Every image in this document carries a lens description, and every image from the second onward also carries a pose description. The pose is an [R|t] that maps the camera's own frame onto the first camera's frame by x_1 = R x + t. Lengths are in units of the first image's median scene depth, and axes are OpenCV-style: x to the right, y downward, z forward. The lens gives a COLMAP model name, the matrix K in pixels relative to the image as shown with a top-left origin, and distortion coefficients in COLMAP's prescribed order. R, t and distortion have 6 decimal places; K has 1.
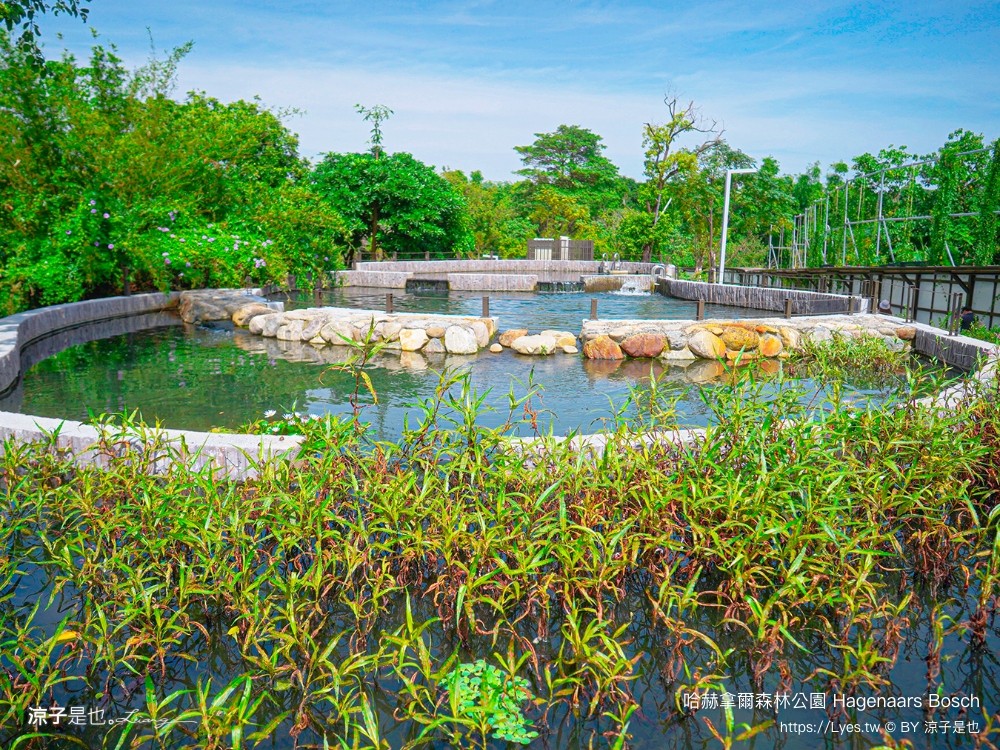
lens RADIAL K [[743.4, 0, 500.0], [0, 743.4, 375.0], [0, 0, 1]] dist [-0.045364, 0.061354]
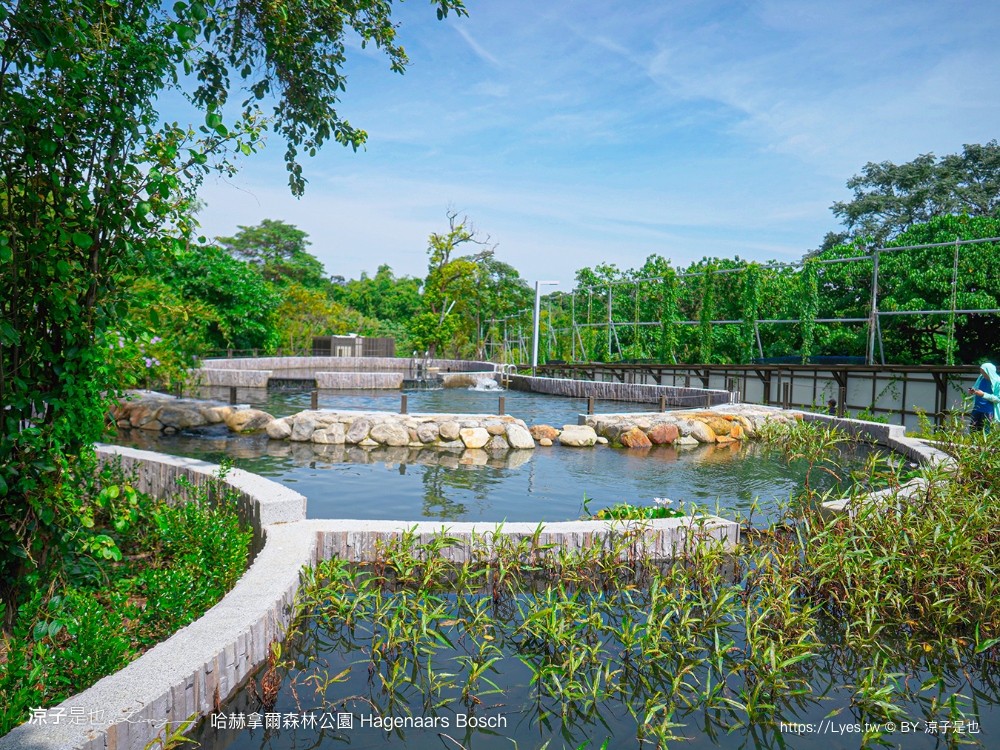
lens RADIAL K [[743.4, 0, 500.0], [0, 743.4, 375.0], [0, 0, 1]] dist [-0.045364, 0.061354]
pose [[0.907681, -0.005873, 0.419620, -0.264709], [0.057813, 0.992118, -0.111171, -0.007809], [-0.415660, 0.125168, 0.900866, 0.000746]]
